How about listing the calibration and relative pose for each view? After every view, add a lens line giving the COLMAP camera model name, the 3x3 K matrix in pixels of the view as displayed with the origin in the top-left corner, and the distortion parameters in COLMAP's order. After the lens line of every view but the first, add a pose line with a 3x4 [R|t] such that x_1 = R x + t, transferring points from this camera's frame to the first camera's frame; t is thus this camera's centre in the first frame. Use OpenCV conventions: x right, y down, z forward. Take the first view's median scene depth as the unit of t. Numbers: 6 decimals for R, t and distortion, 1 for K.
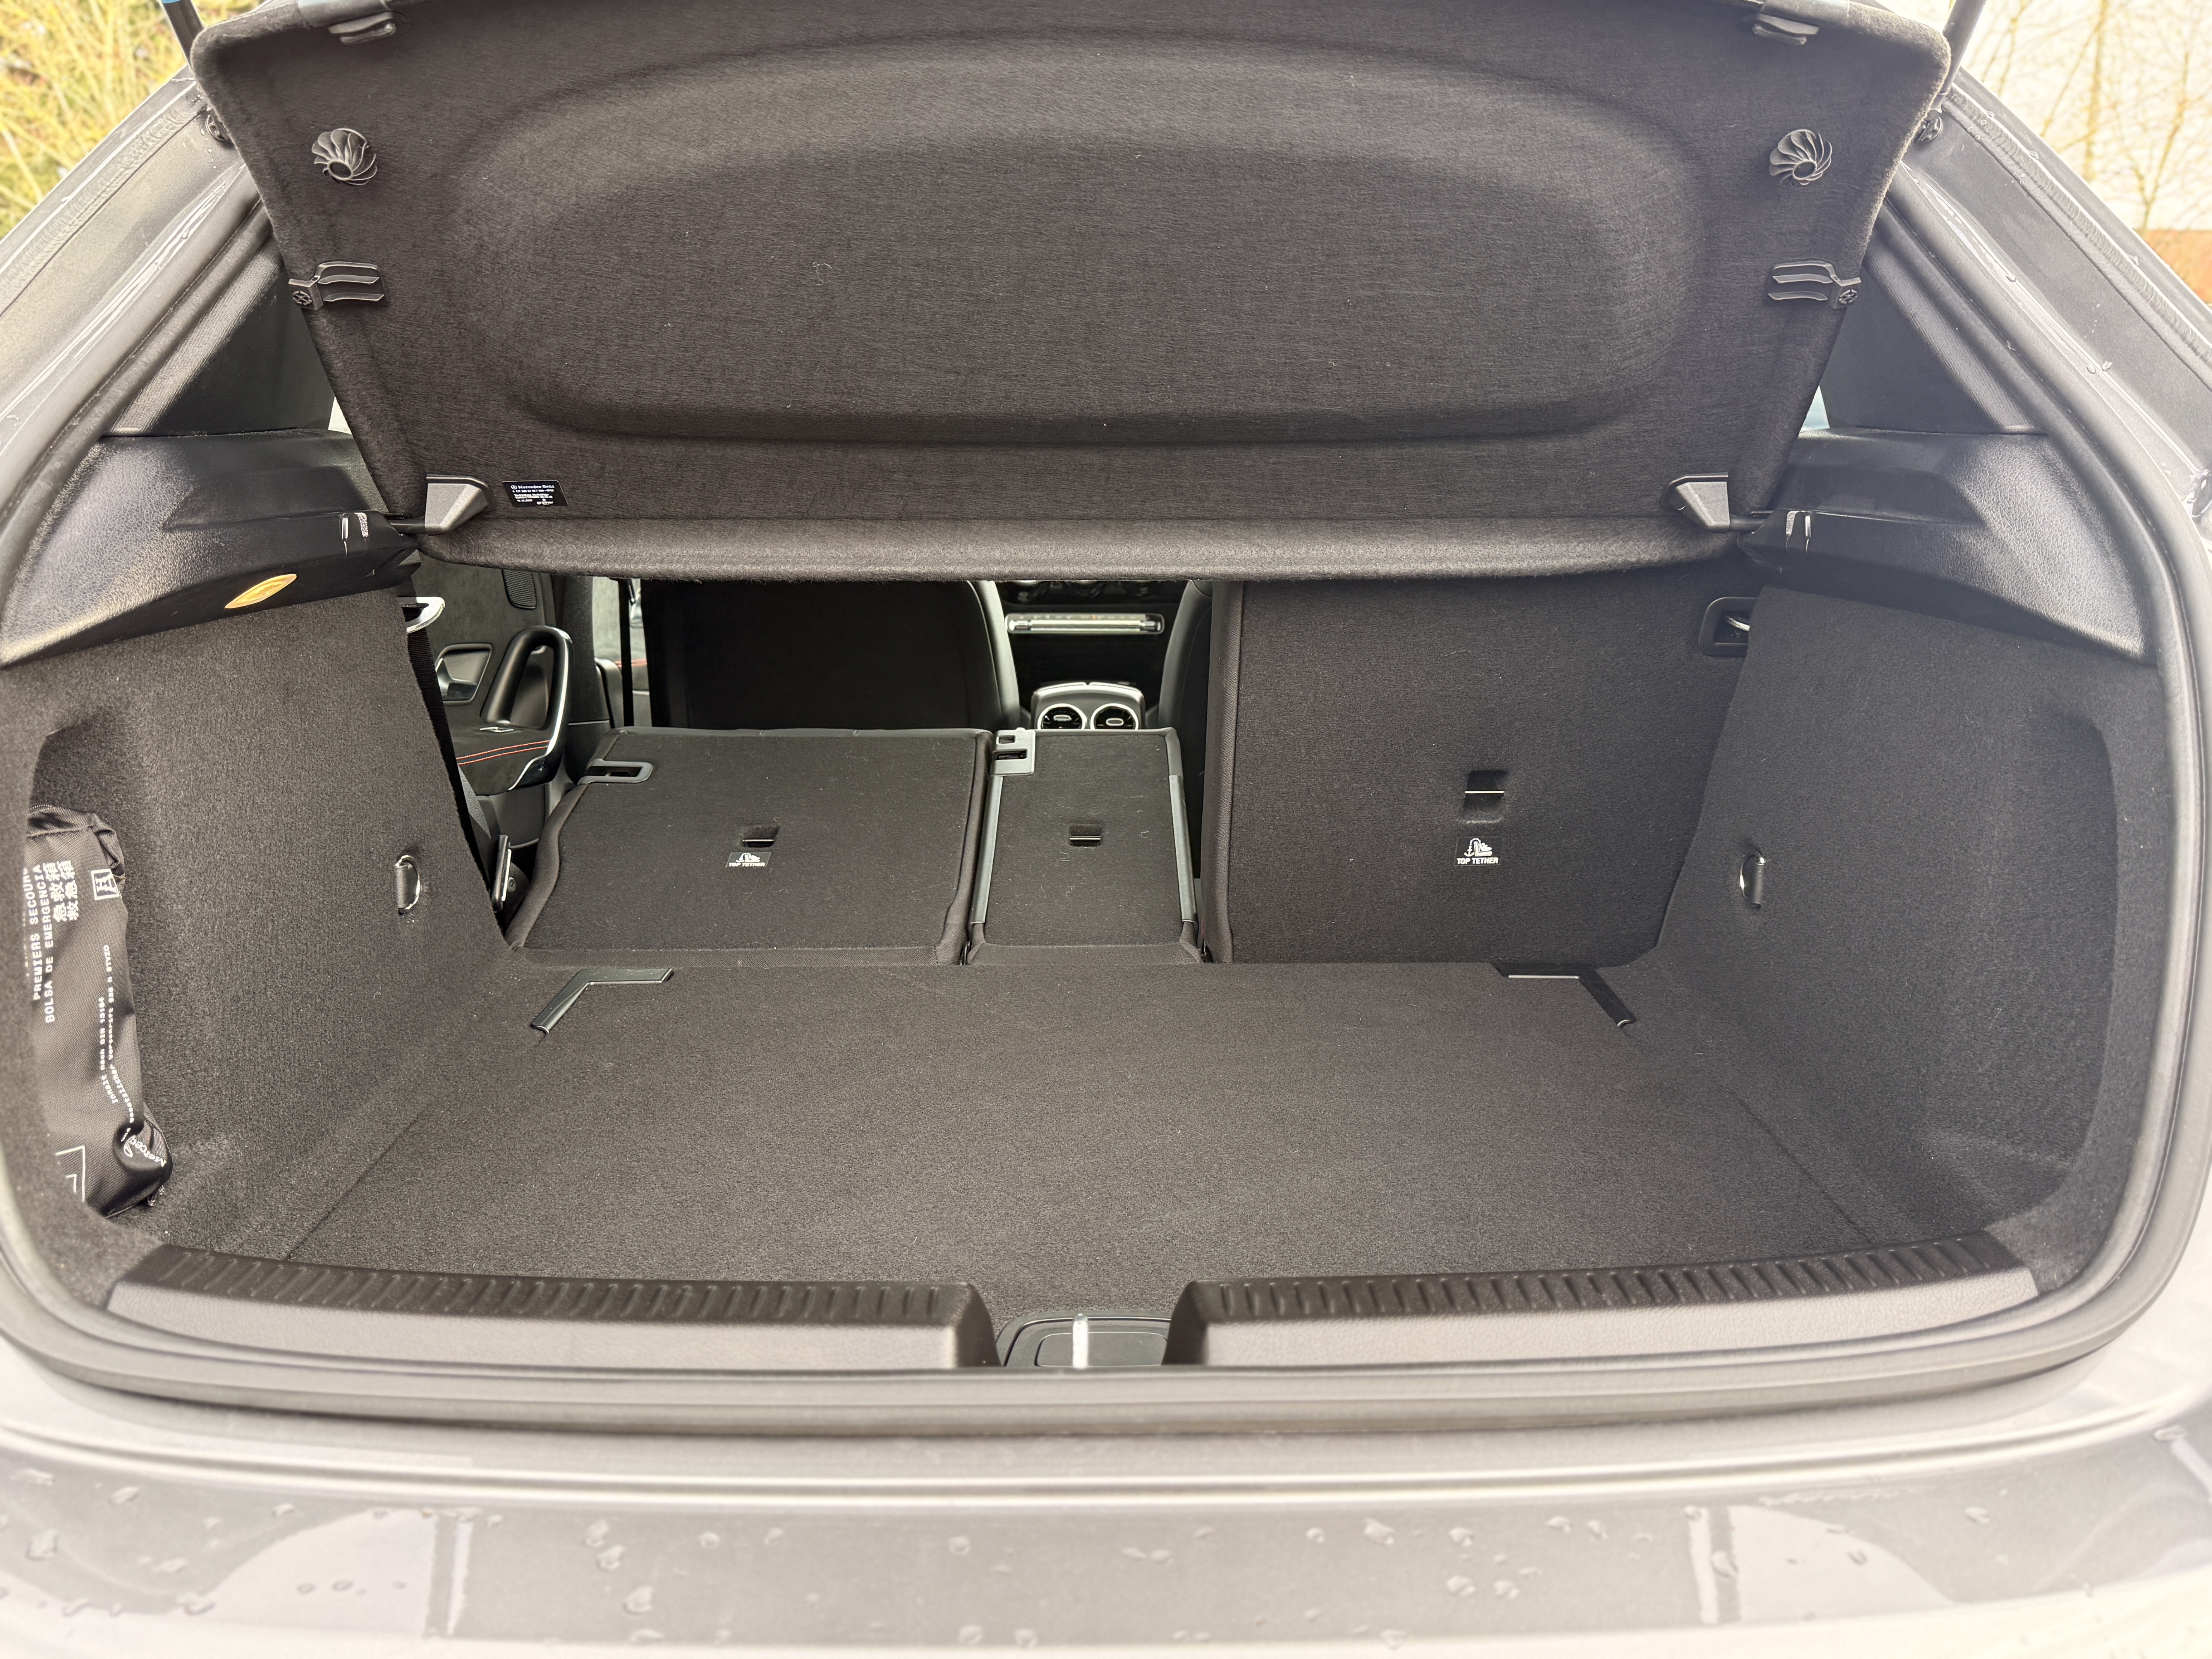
lens RADIAL K [[1760.6, 0, 1107.9], [0, 1760.6, 817.6], [0, 0, 1]] dist [0.045866, -0.073624]
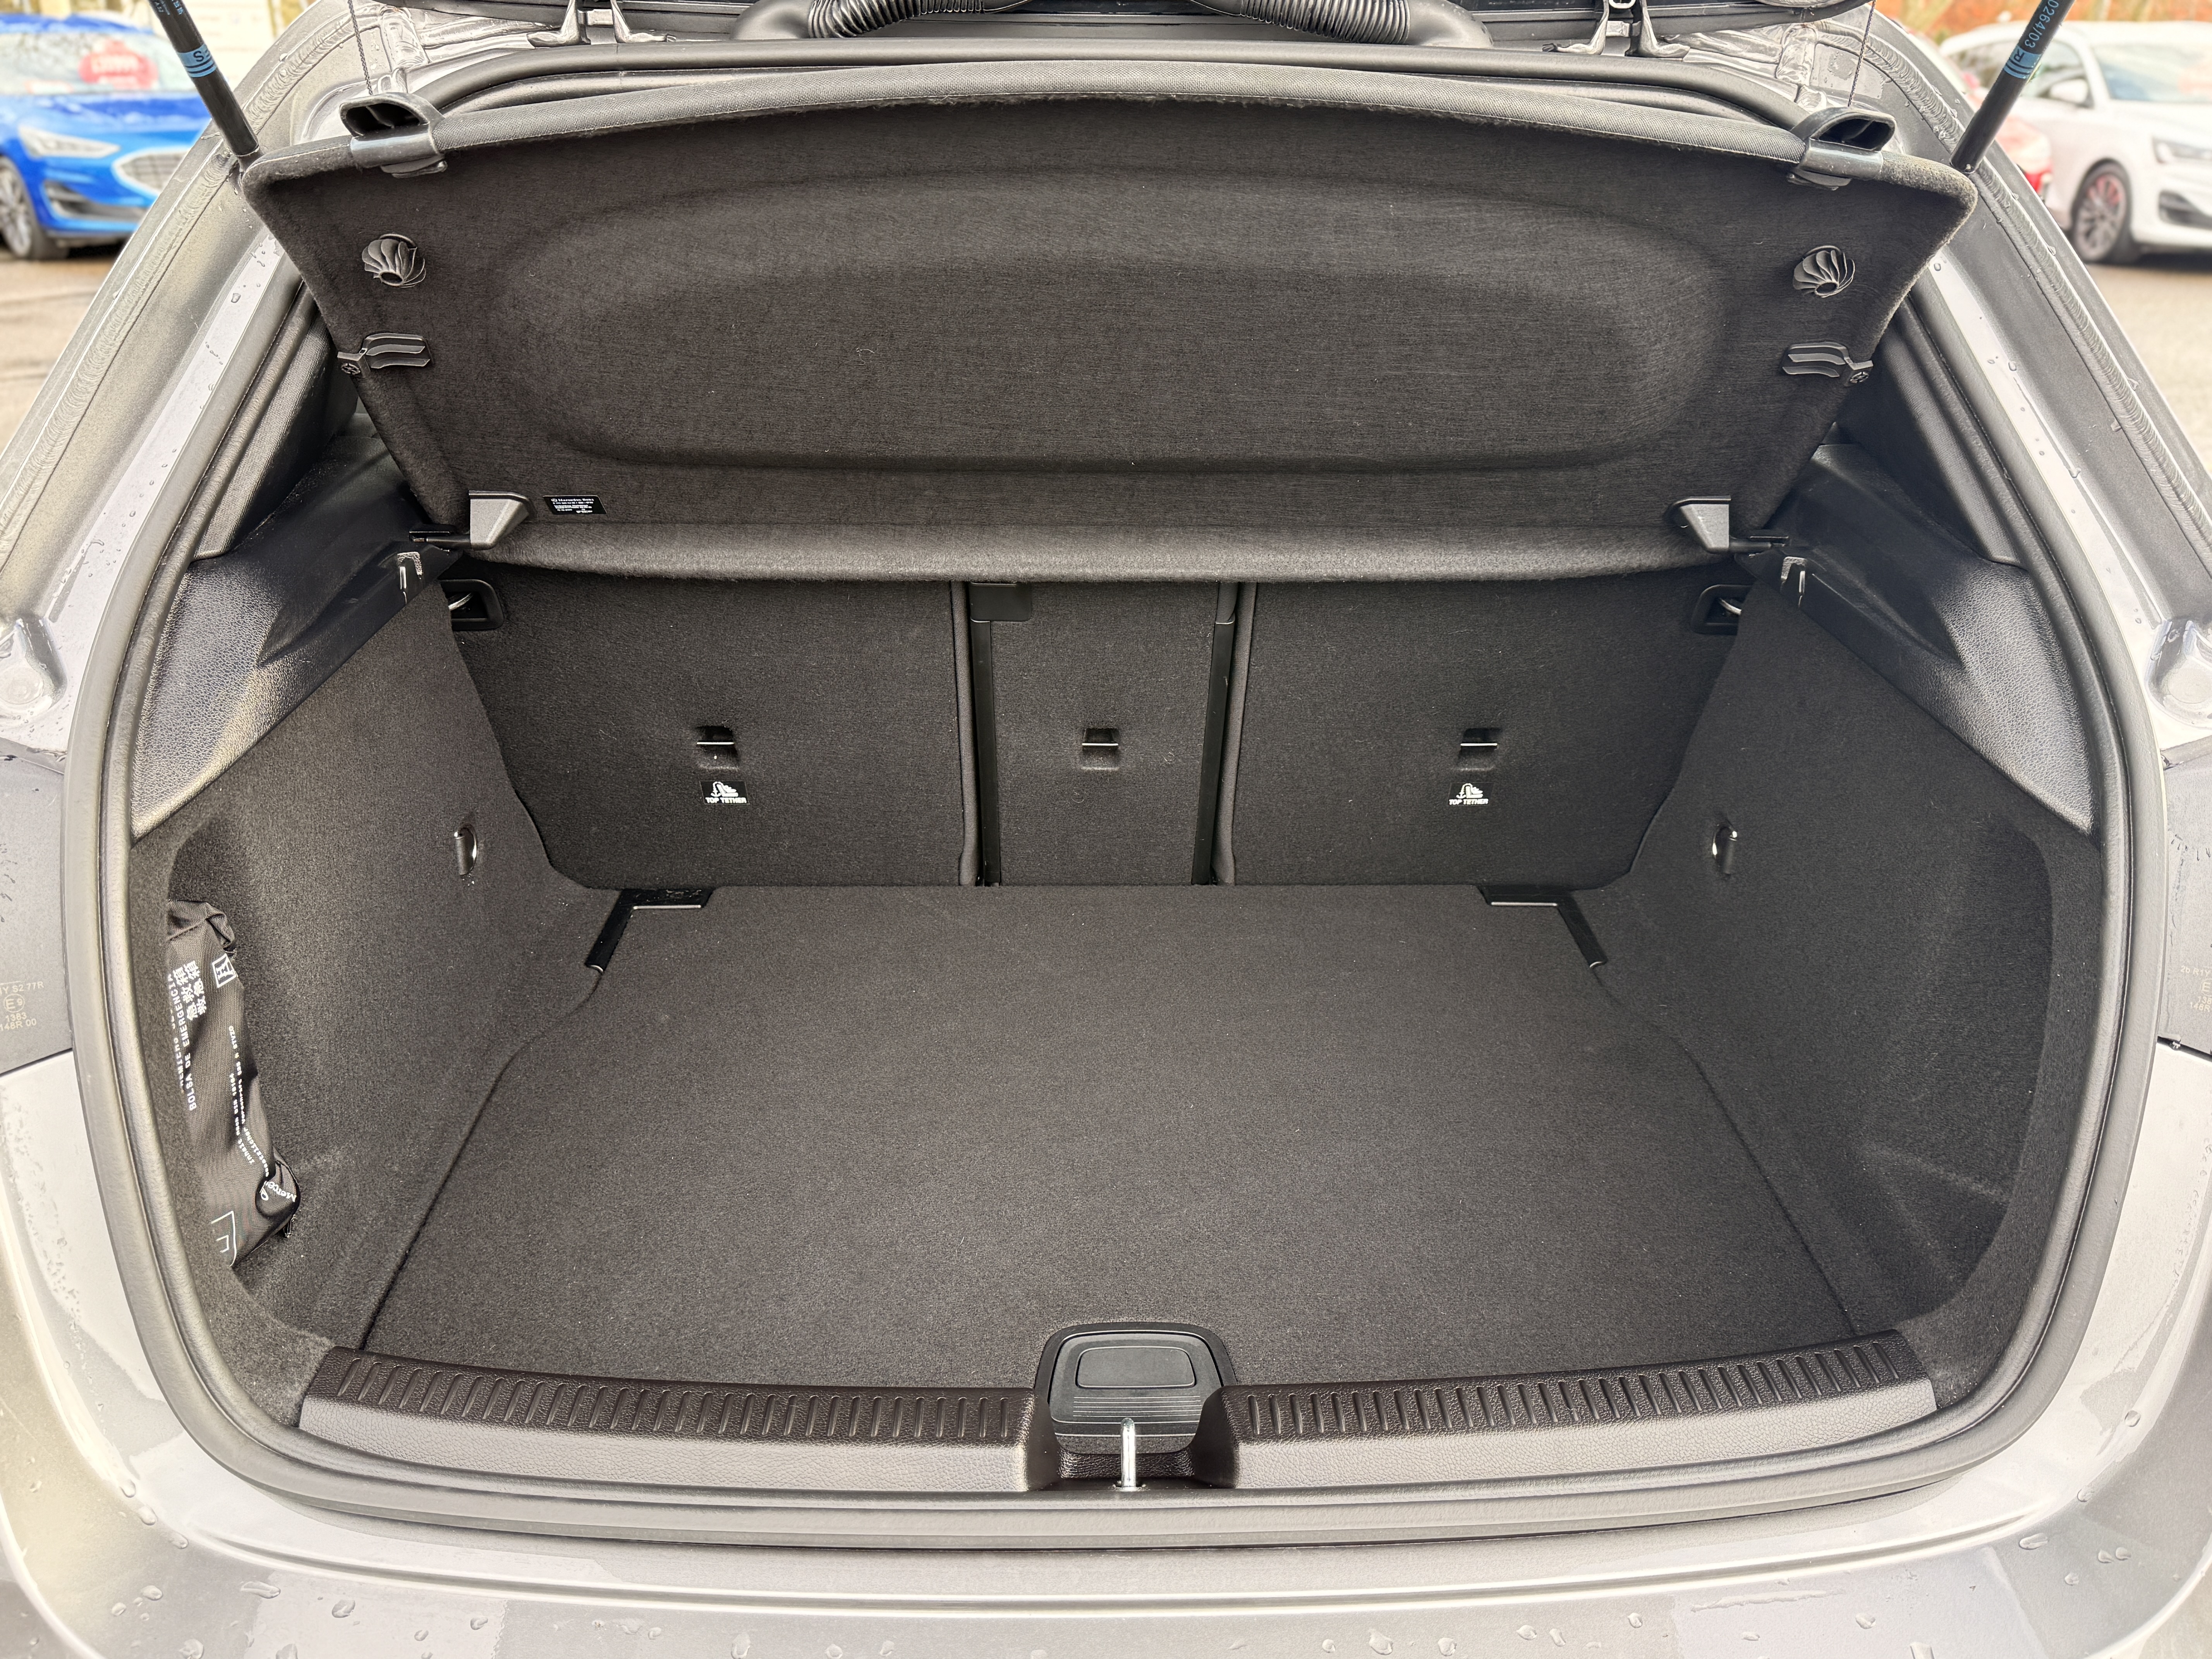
lens RADIAL K [[1760.6, 0, 1107.8], [0, 1760.6, 818.8], [0, 0, 1]] dist [0.045866, -0.073624]
pose [[0.999838, 0.004874, 0.017342, -0.037918], [-0.008161, 0.980798, 0.194856, -0.250503], [-0.016060, -0.194966, 0.980679, -0.057100]]
